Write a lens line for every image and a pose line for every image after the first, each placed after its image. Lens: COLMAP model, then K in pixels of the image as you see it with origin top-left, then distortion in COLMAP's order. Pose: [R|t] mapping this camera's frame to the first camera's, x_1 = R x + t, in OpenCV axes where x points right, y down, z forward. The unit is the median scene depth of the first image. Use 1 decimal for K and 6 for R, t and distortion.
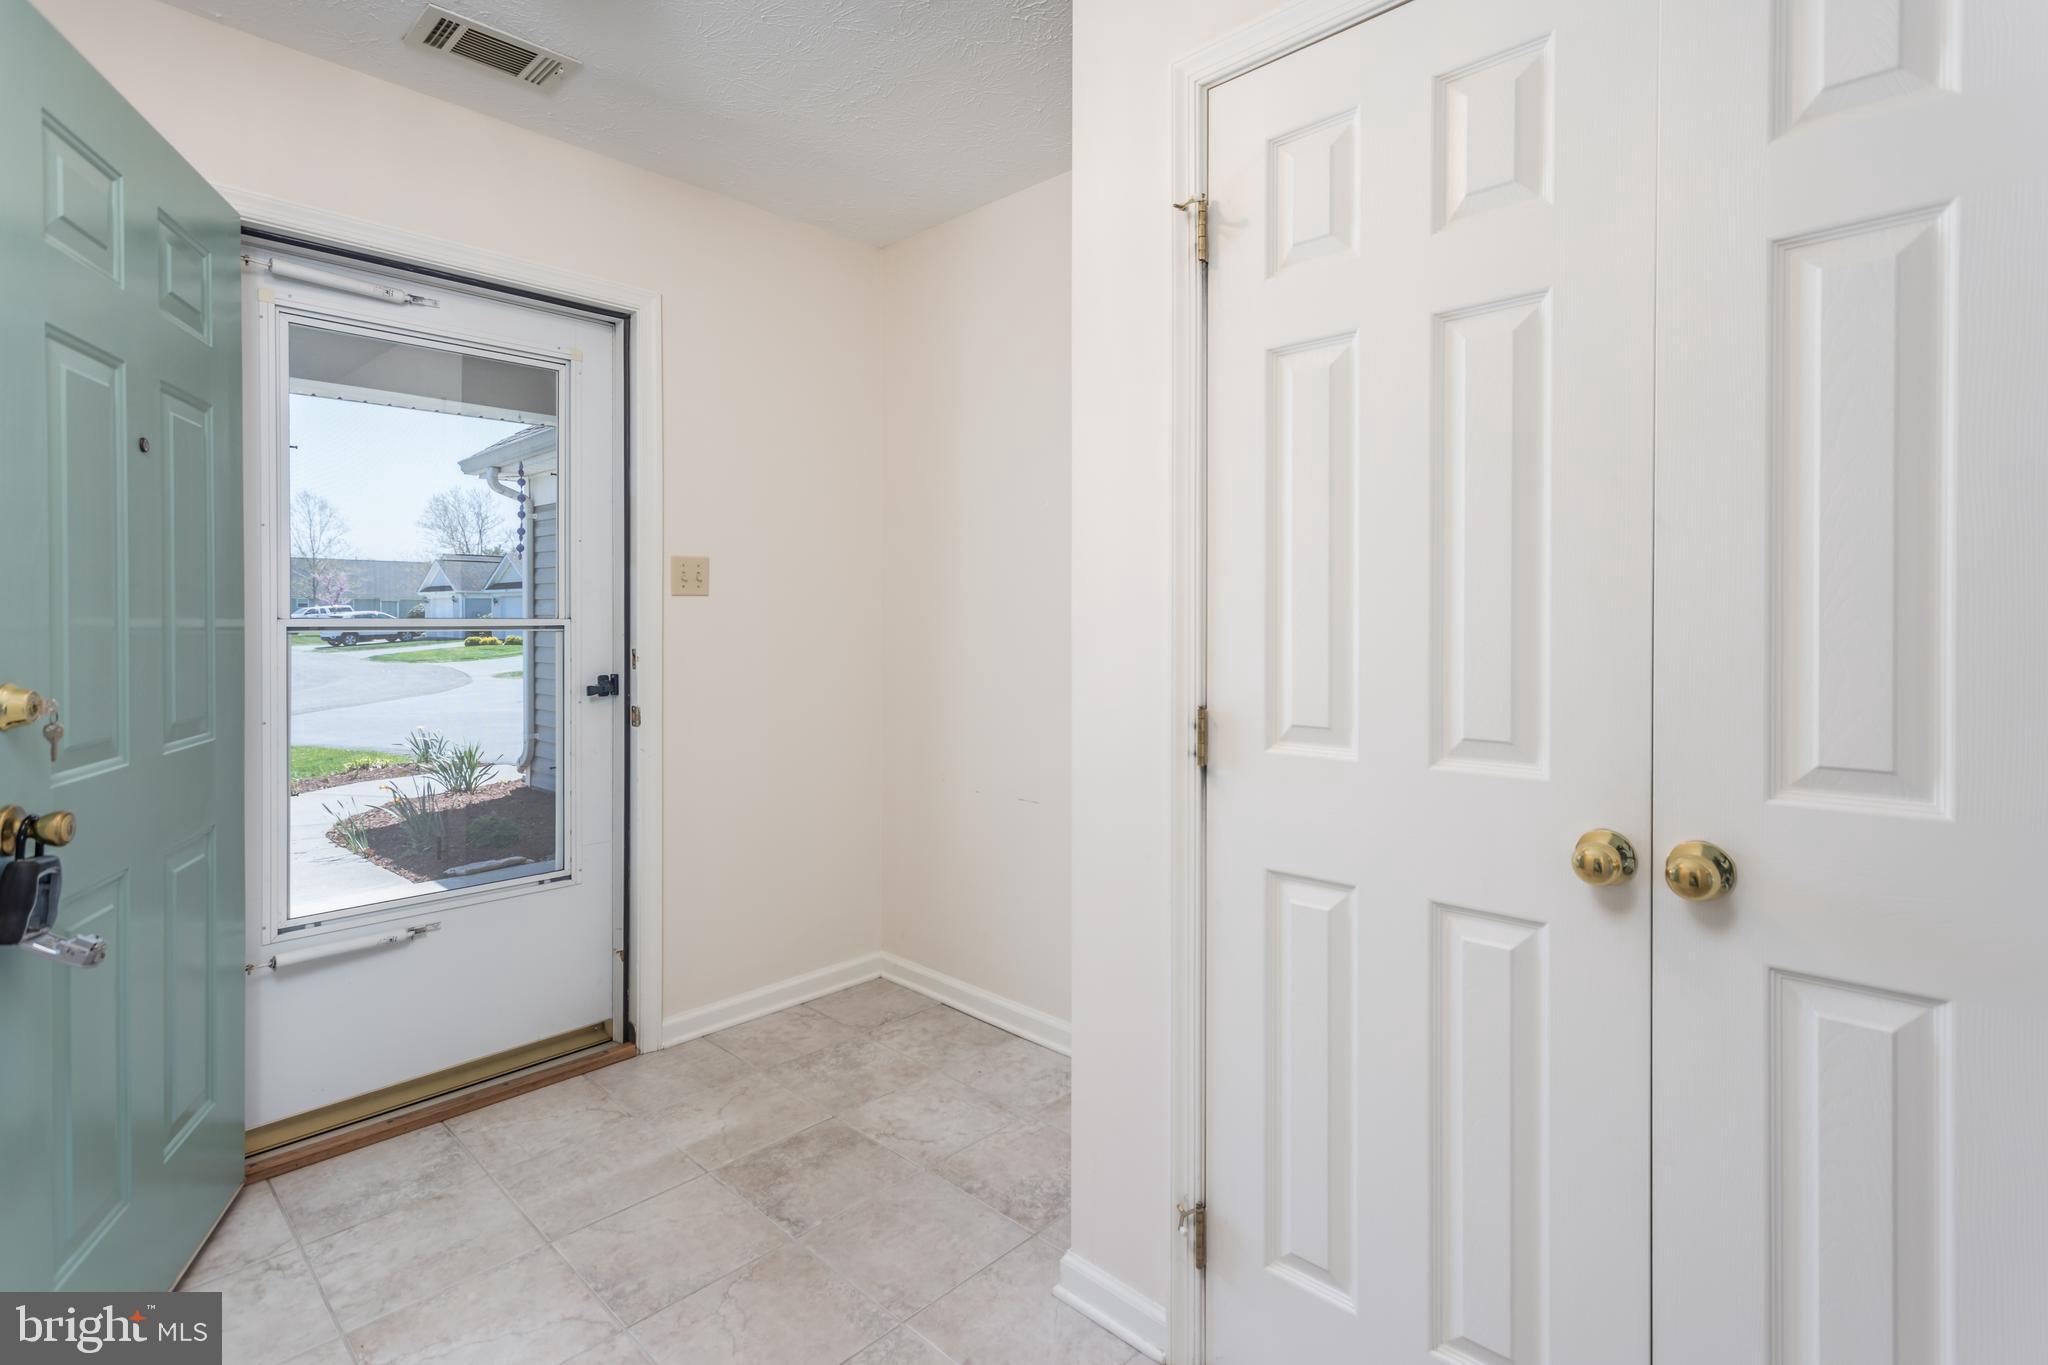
lens RADIAL K [[991.0, 0, 1020.5], [0, 991.0, 627.5], [0, 0, 1]] dist [0.003628, 0.000887]
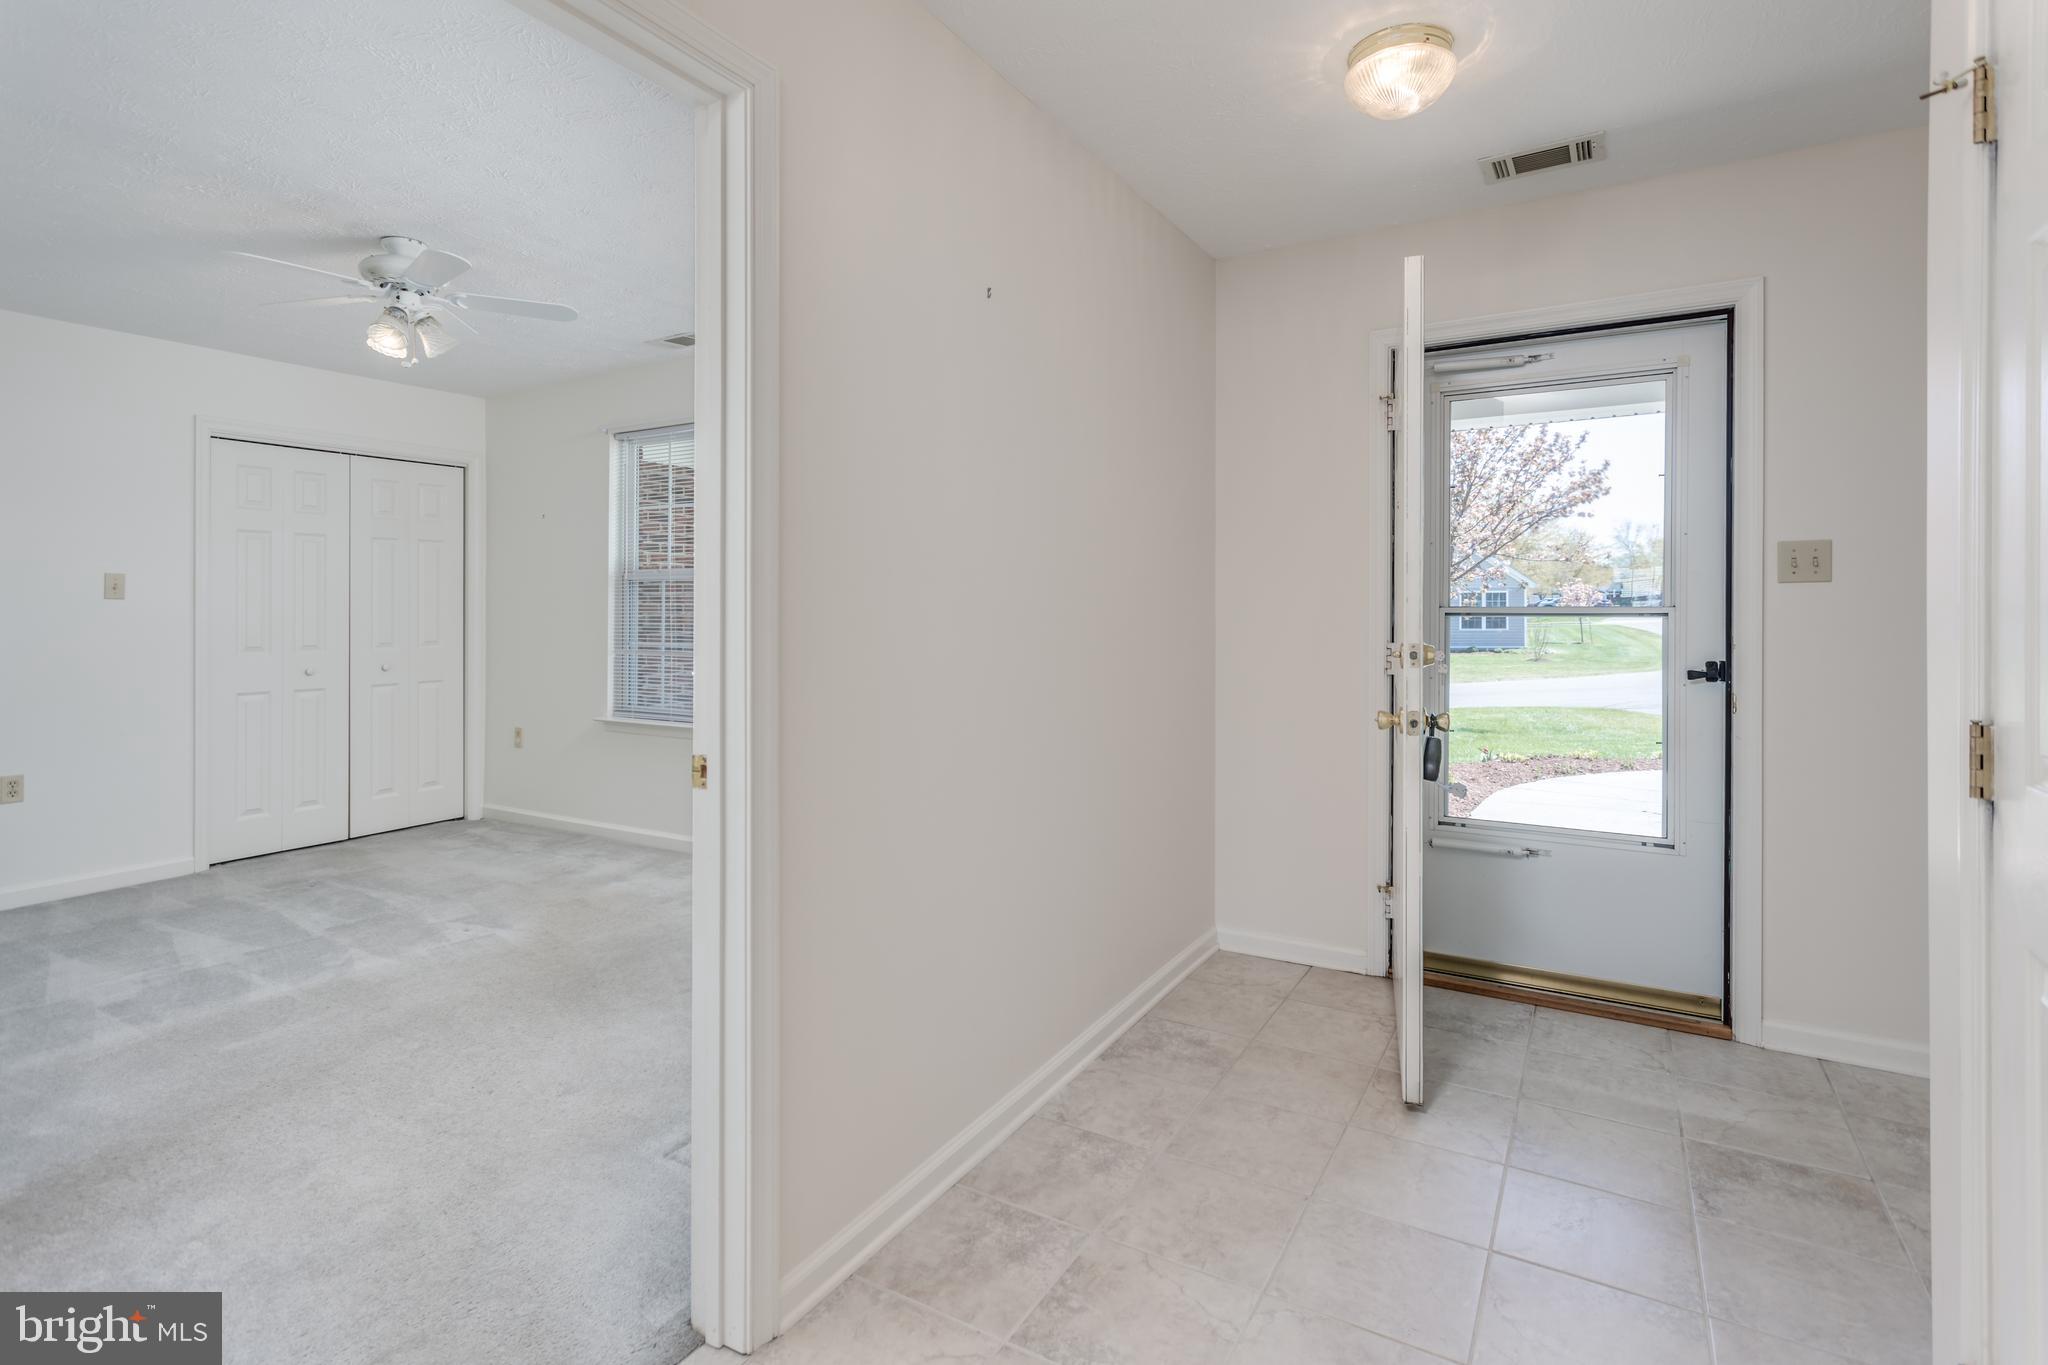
lens RADIAL K [[990.2, 0, 1017.9], [0, 990.2, 610.2], [0, 0, 1]] dist [0.024214, -0.000197]
pose [[0.235656, 0.005773, -0.971819, 0.471228], [-0.009753, 0.999946, 0.003575, -0.002270], [0.971788, 0.008636, 0.235699, 0.055911]]
